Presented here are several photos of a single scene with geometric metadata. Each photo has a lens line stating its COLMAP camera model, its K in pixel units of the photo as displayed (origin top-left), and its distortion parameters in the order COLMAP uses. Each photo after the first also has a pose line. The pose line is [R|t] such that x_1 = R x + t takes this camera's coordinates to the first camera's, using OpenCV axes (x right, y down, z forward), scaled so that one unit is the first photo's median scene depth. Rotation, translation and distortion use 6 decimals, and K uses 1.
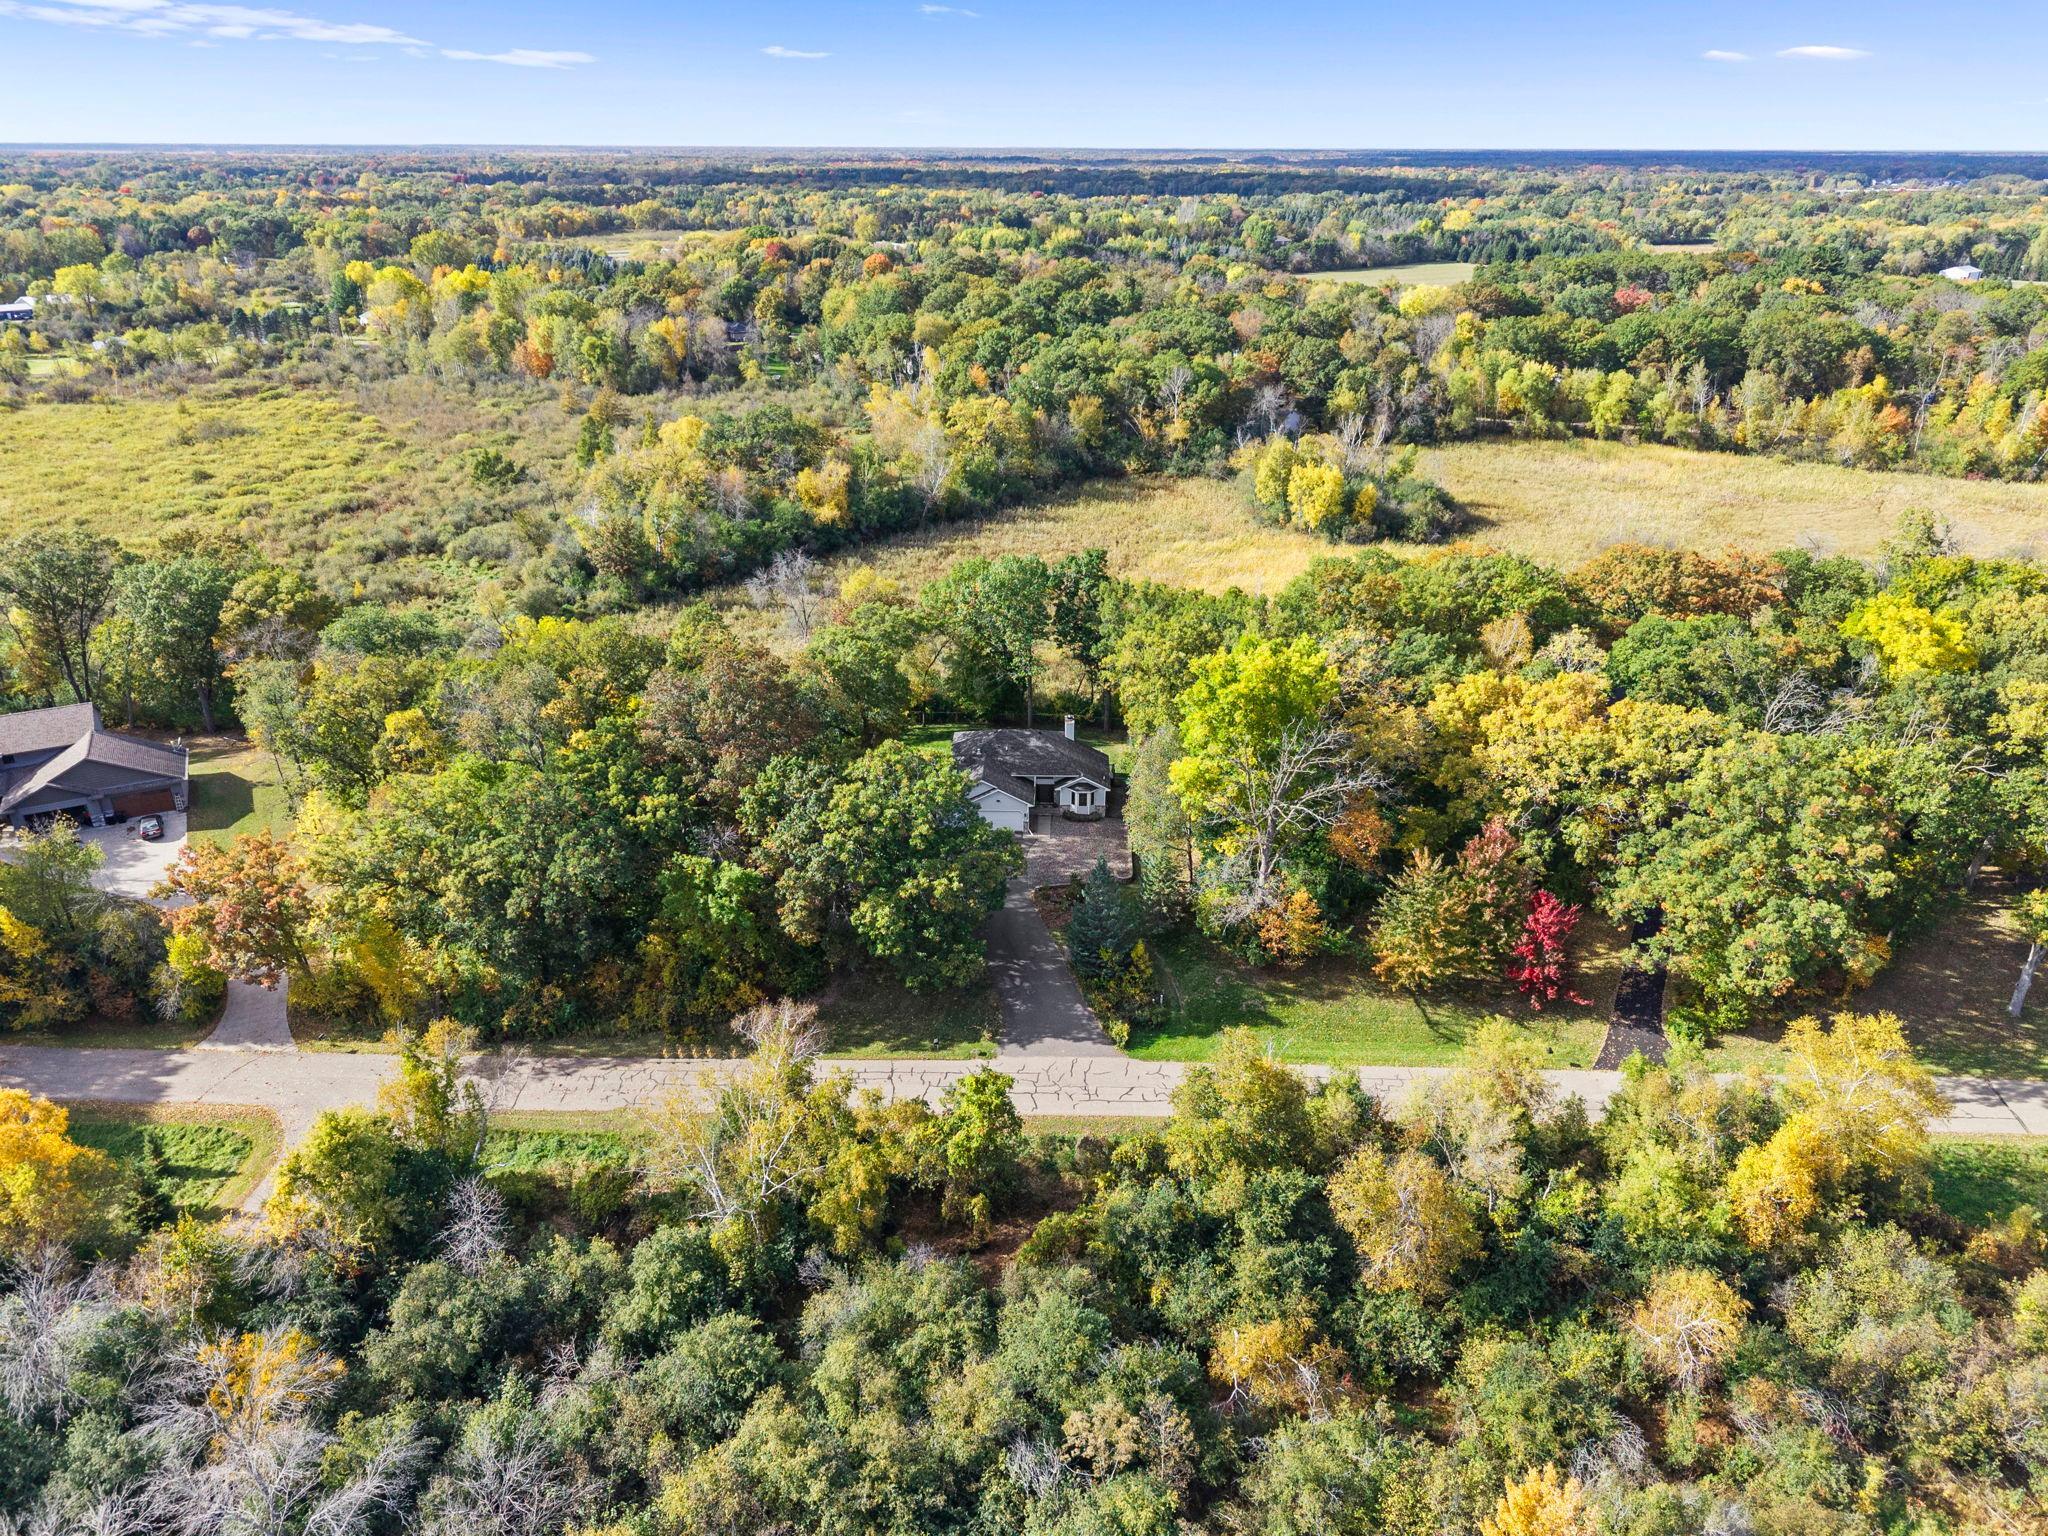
lens RADIAL K [[1426.8, 0, 1033.5], [0, 1426.8, 770.4], [0, 0, 1]] dist [0.018615, -0.013912]
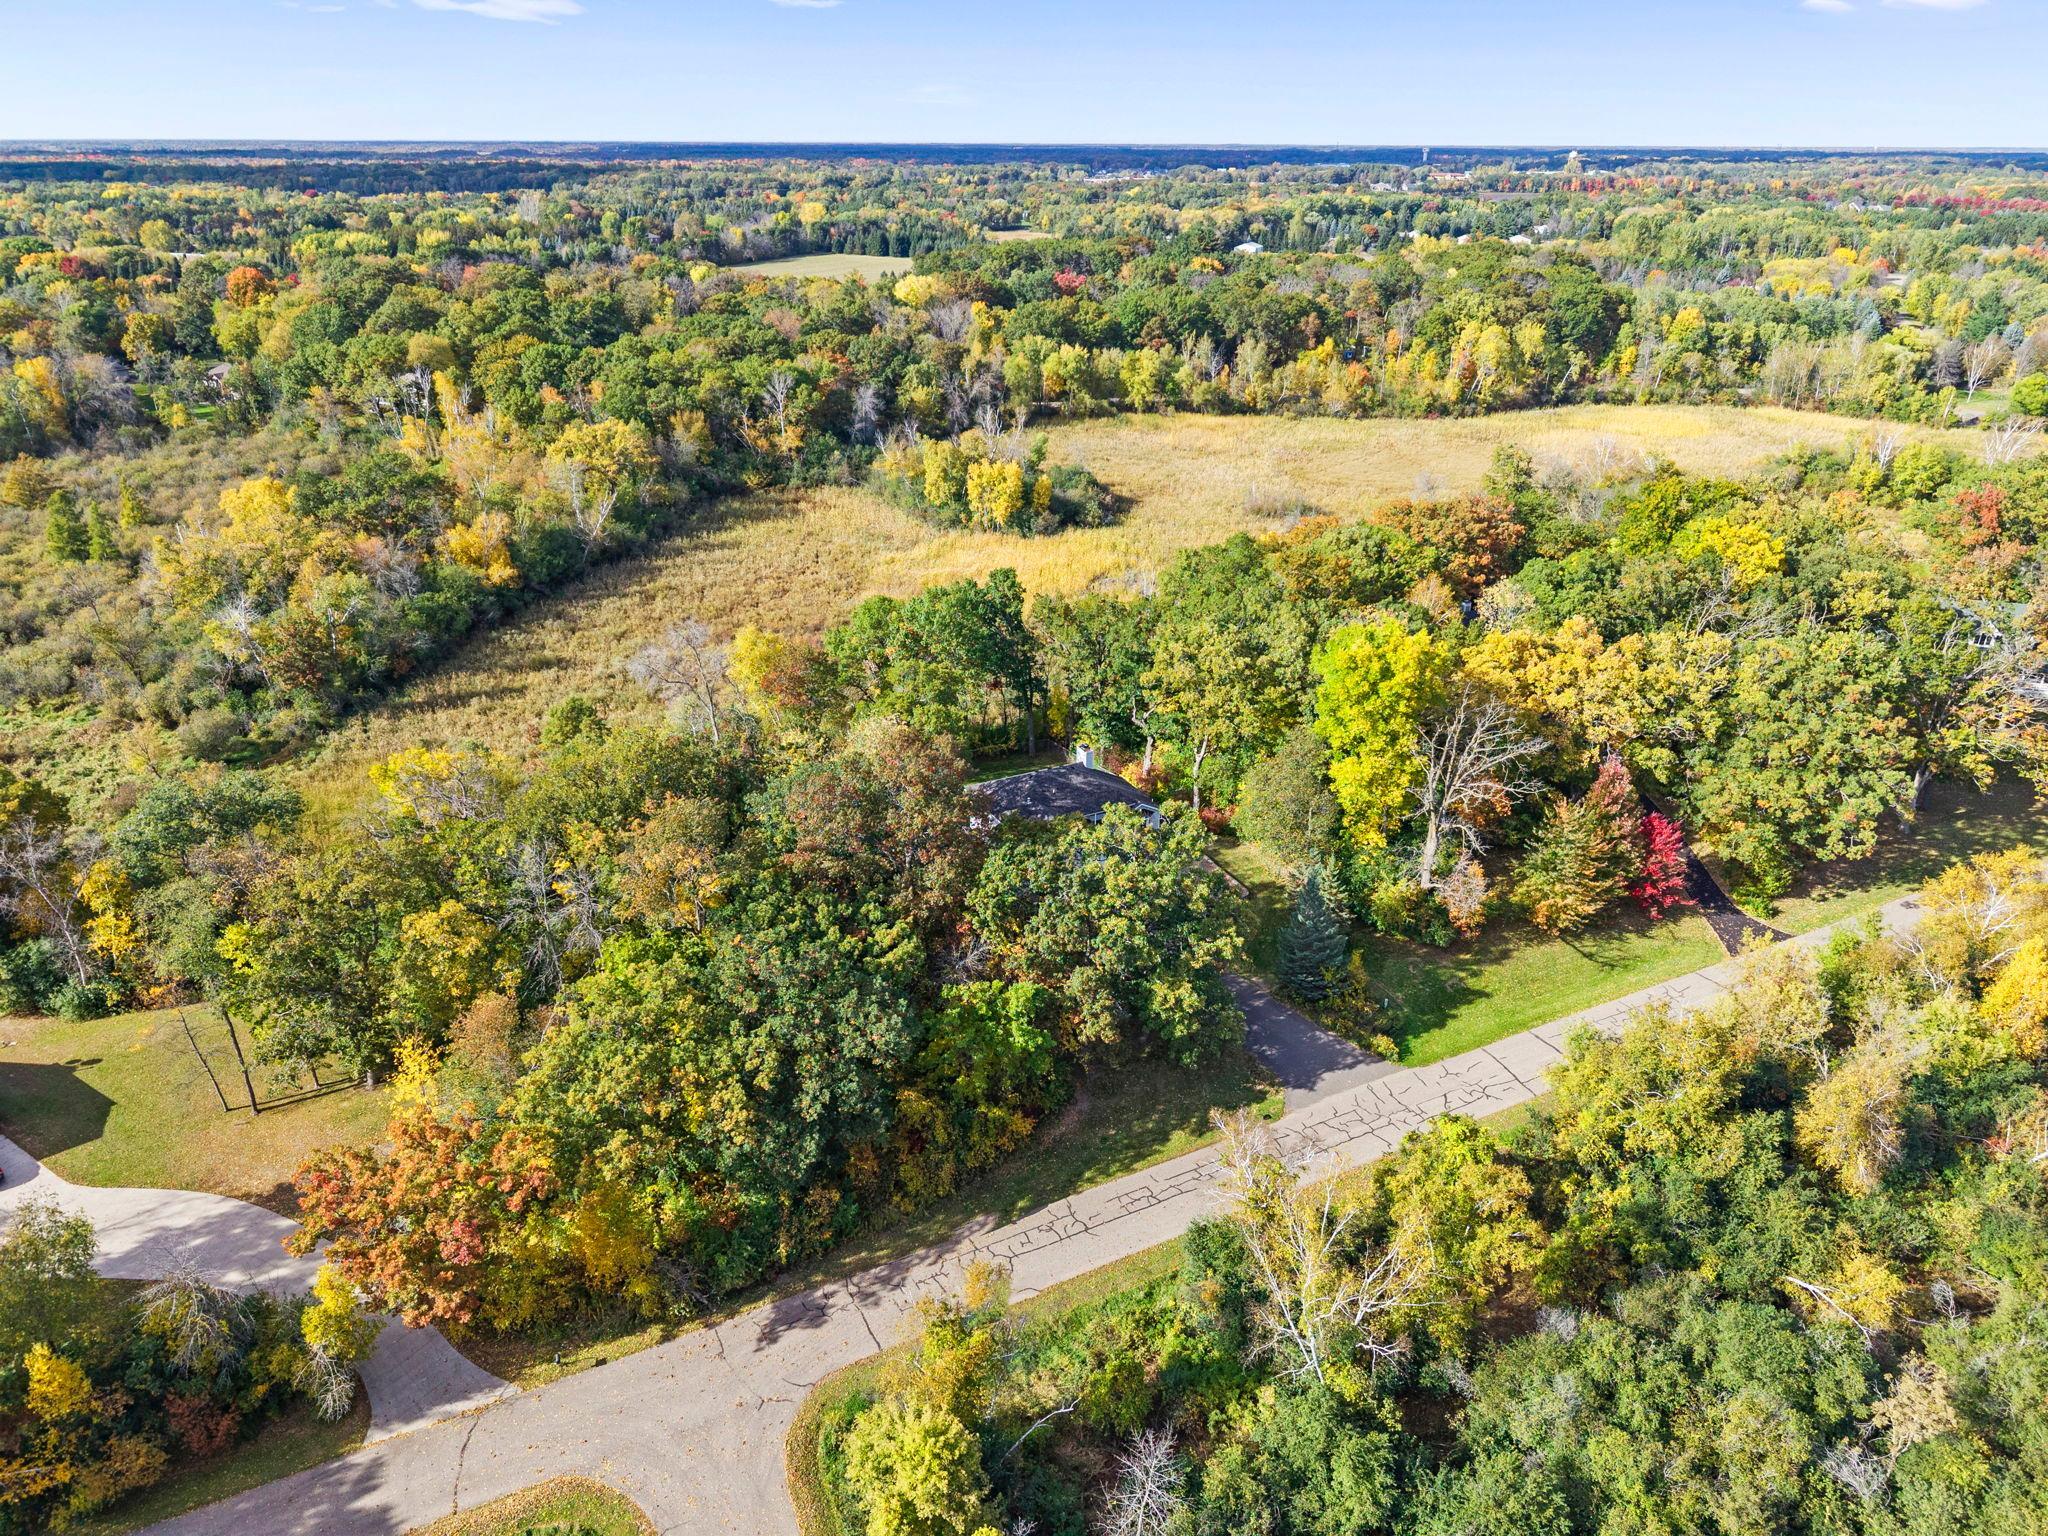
lens RADIAL K [[1426.8, 0, 1033.5], [0, 1426.8, 770.4], [0, 0, 1]] dist [0.018615, -0.013912]
pose [[0.872450, -0.197256, 0.447126, -0.247571], [0.195305, 0.979416, 0.050995, -0.044335], [-0.447981, 0.042835, 0.893016, 0.100781]]
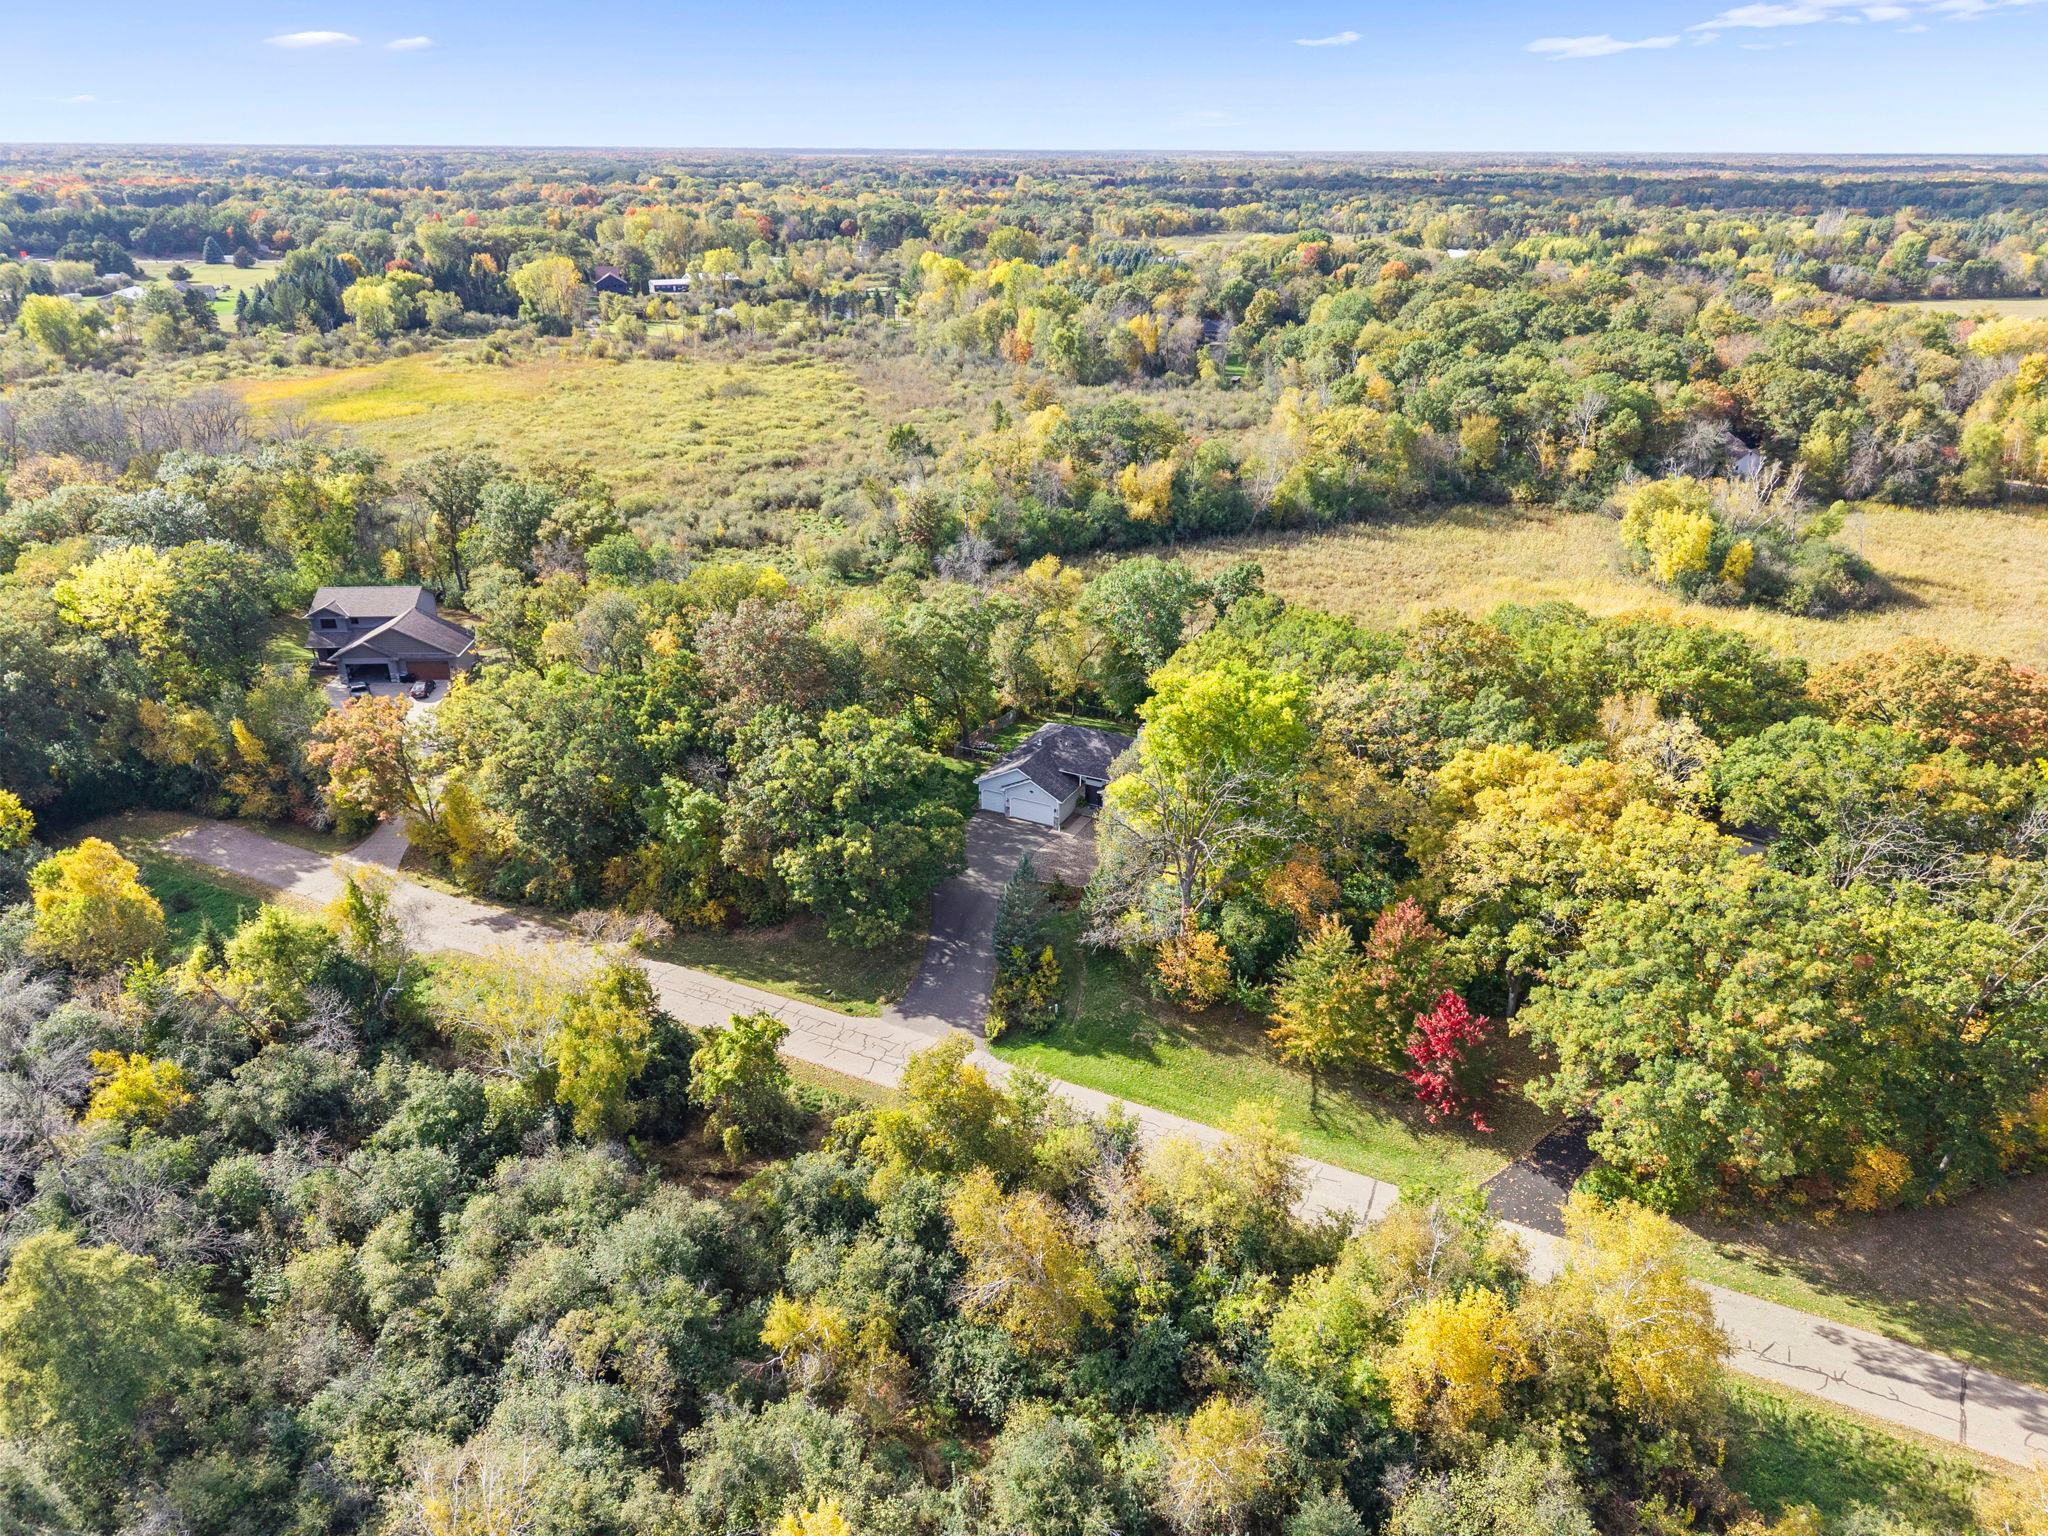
lens RADIAL K [[1426.8, 0, 1033.5], [0, 1426.8, 770.4], [0, 0, 1]] dist [0.018615, -0.013912]
pose [[0.898851, 0.176832, -0.400996, 0.206782], [-0.177948, 0.983425, 0.034794, -0.015706], [0.400502, 0.040082, 0.915419, 0.038187]]
